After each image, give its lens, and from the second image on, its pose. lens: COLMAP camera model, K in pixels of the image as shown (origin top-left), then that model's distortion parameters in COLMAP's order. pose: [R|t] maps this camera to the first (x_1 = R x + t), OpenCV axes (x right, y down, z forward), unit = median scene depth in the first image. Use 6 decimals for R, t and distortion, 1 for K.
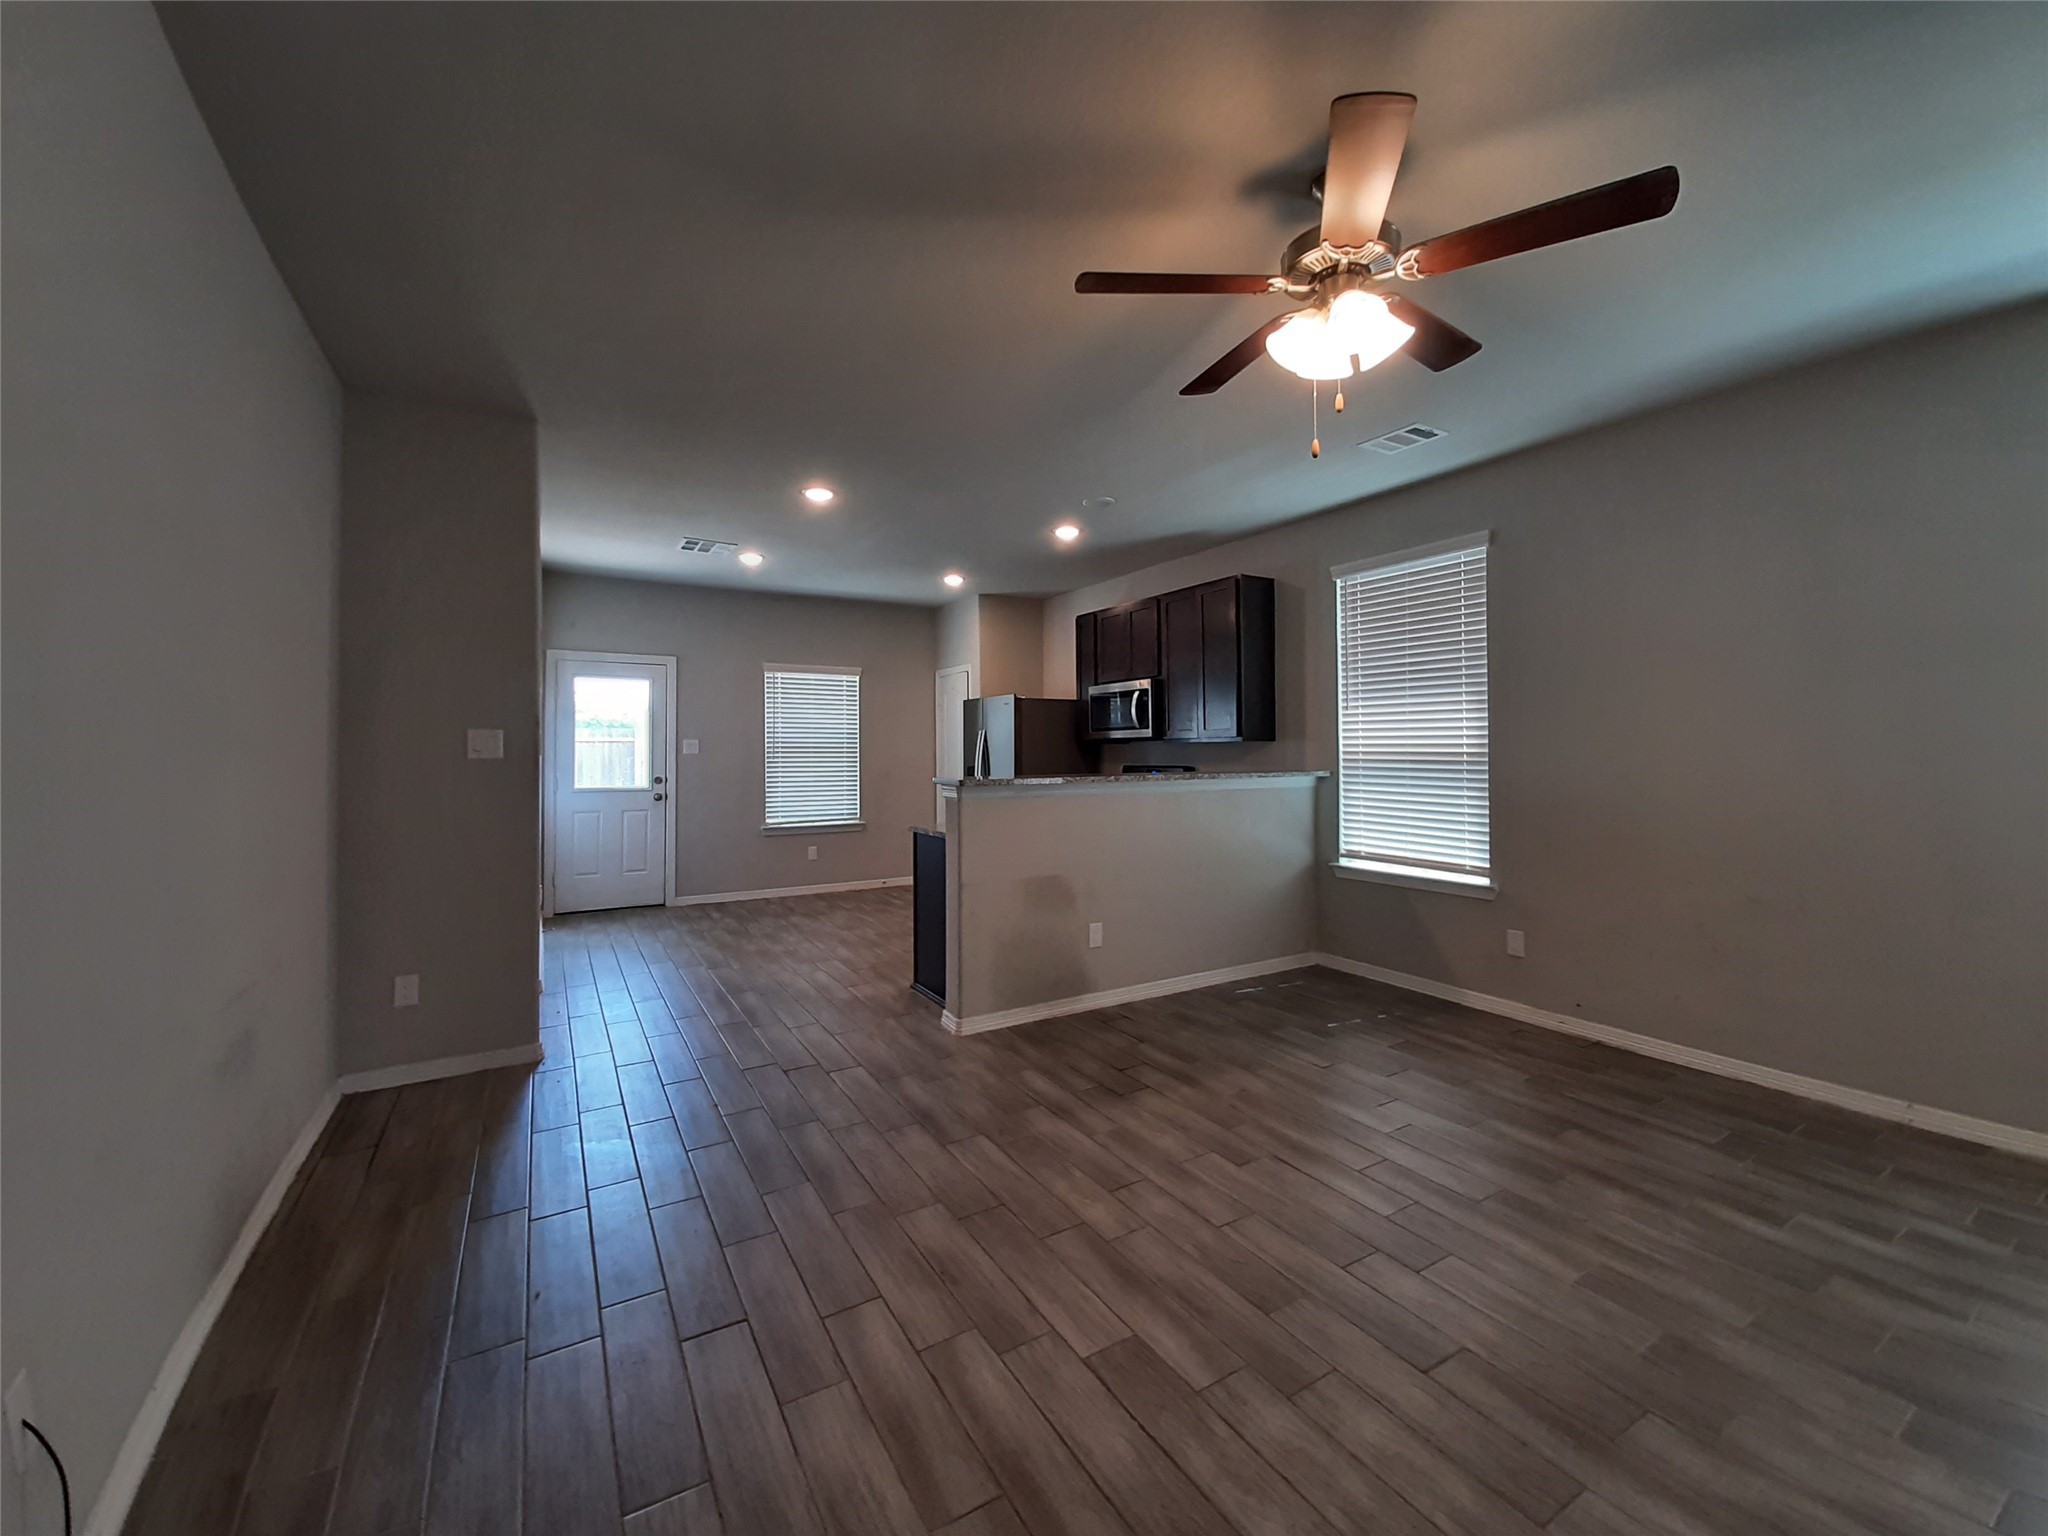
lens RADIAL K [[802.8, 0, 1016.8], [0, 802.8, 767.4], [0, 0, 1]] dist [0.004264, -0.004078]
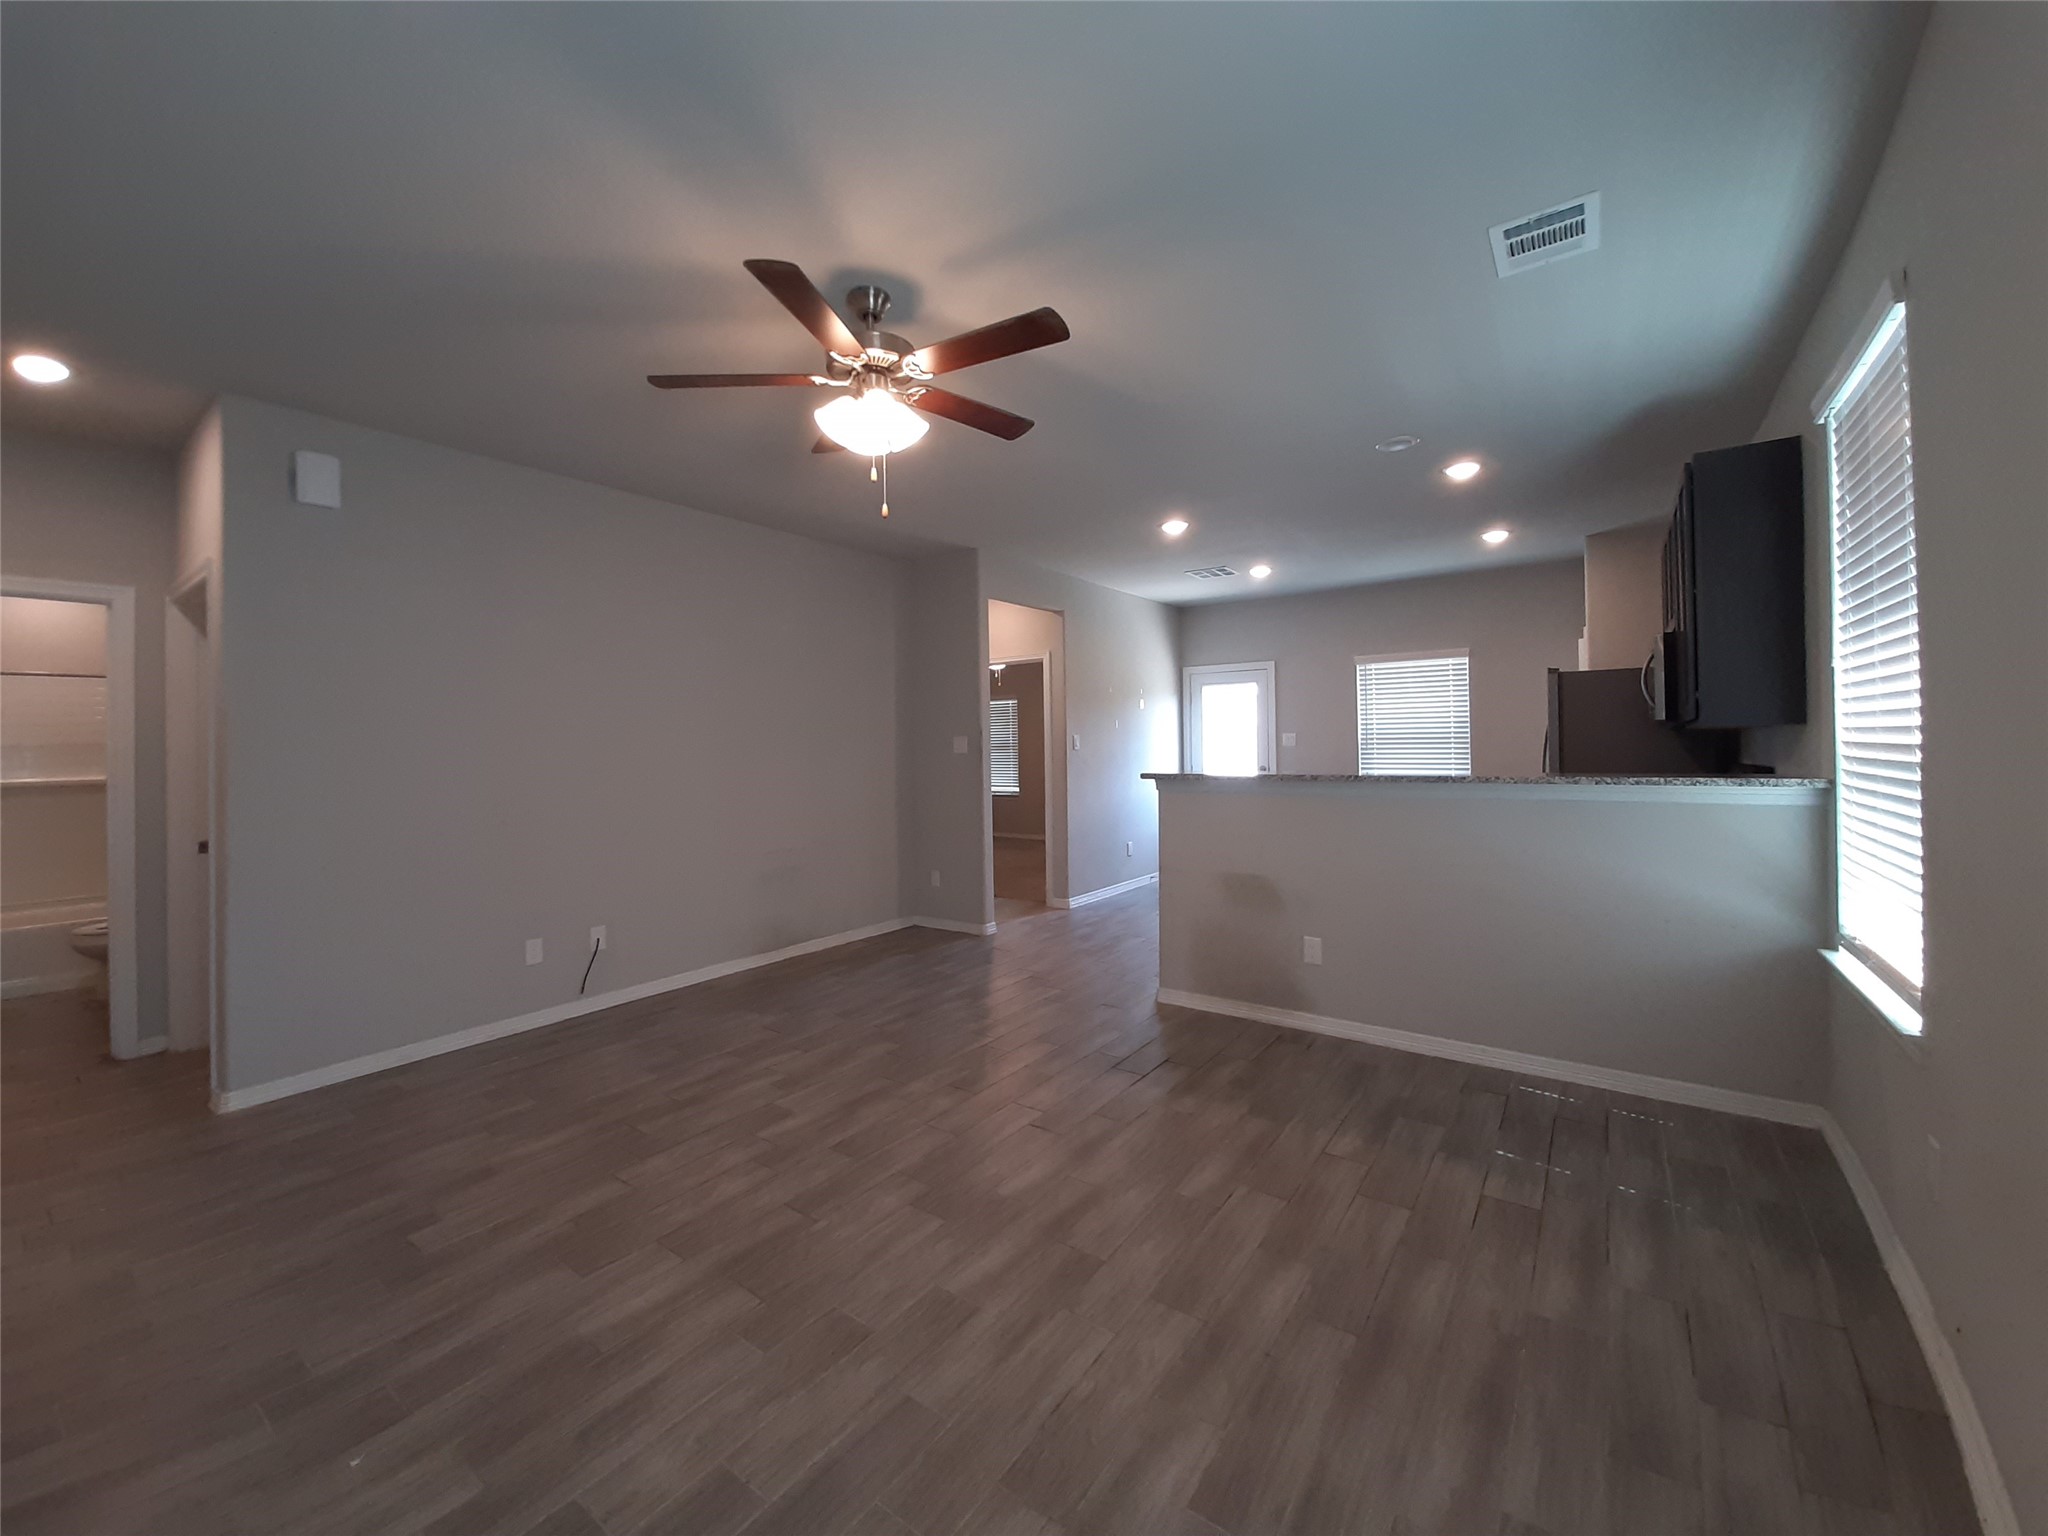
lens RADIAL K [[802.8, 0, 1004.2], [0, 802.8, 763.1], [0, 0, 1]] dist [0.004264, -0.004078]
pose [[0.393980, 0.016882, -0.918964, 0.618790], [-0.007730, 0.999857, 0.015054, -0.008895], [0.919087, 0.001173, 0.394054, 0.259602]]
